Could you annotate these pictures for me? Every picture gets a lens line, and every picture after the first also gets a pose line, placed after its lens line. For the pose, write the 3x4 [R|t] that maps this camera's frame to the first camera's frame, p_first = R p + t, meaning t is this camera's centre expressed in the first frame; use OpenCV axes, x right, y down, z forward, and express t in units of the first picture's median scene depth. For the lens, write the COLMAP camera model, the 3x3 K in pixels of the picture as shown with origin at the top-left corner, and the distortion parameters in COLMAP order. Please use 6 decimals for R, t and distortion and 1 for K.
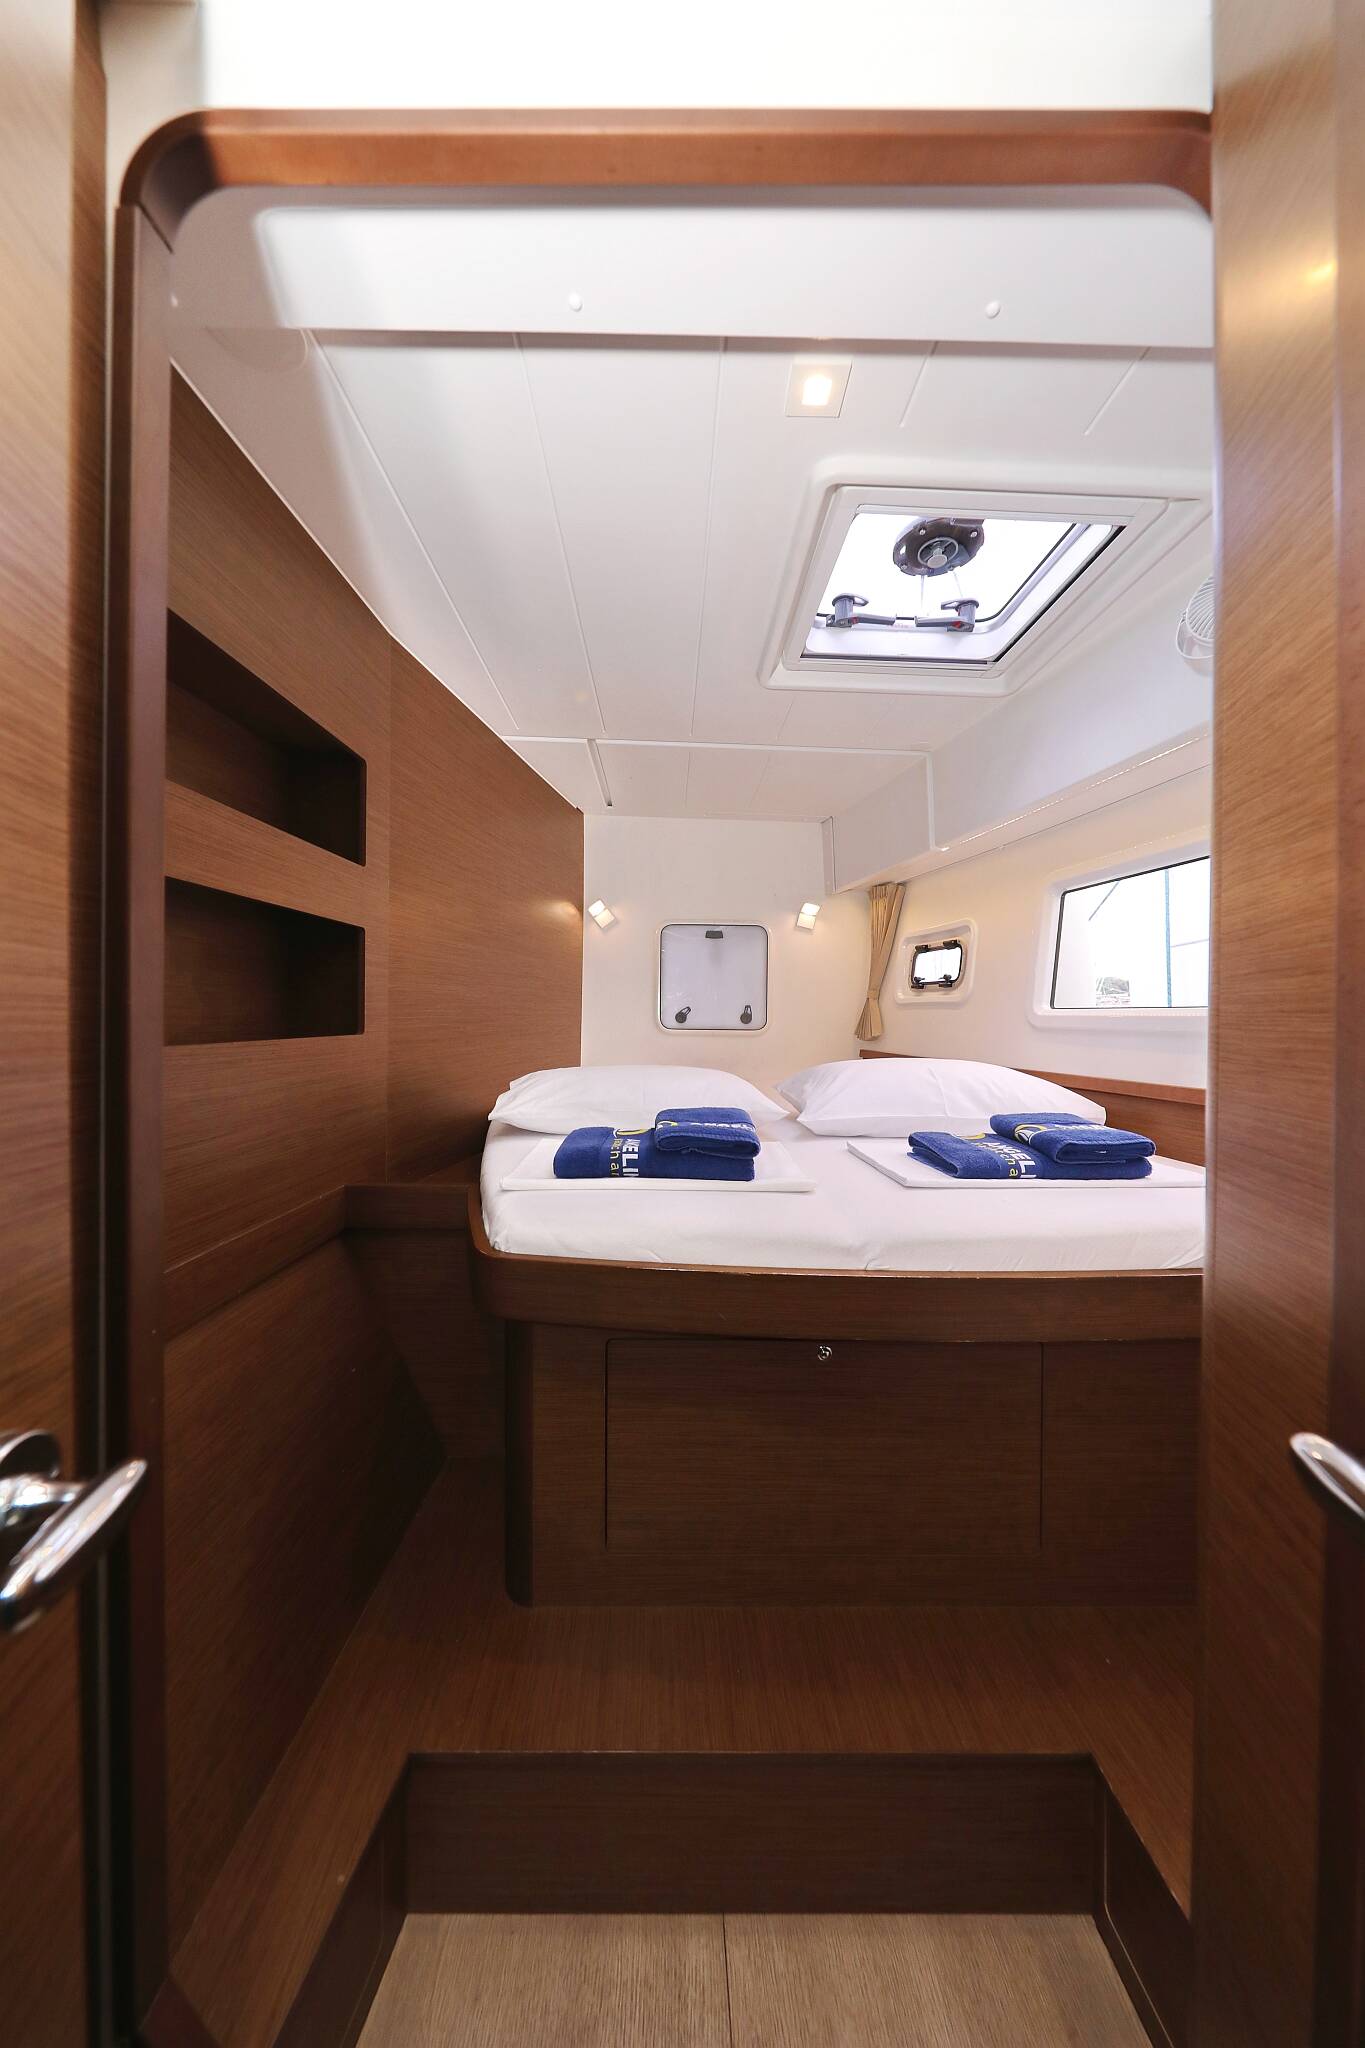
lens RADIAL K [[653.3, 0, 678.3], [0, 653.3, 1028.1], [0, 0, 1]] dist [-0.000567, -0.000111]
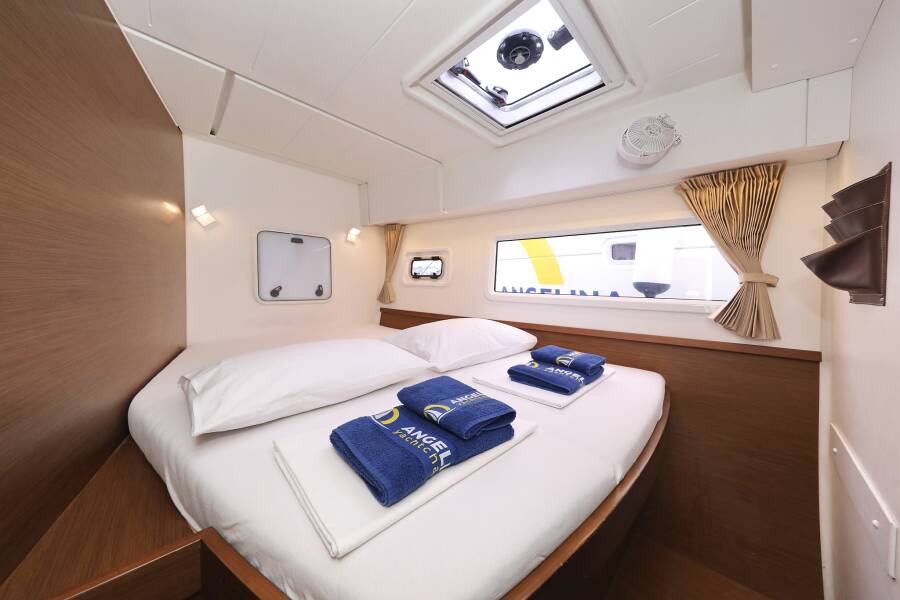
lens RADIAL K [[287.1, 0, 447.4], [0, 287.1, 292.8], [0, 0, 1]] dist [-0.000567, -0.000111]
pose [[0.741479, -0.017736, 0.670741, -0.146523], [0.001751, 0.999698, 0.024498, -0.032884], [-0.670973, -0.016990, 0.741287, 0.240631]]
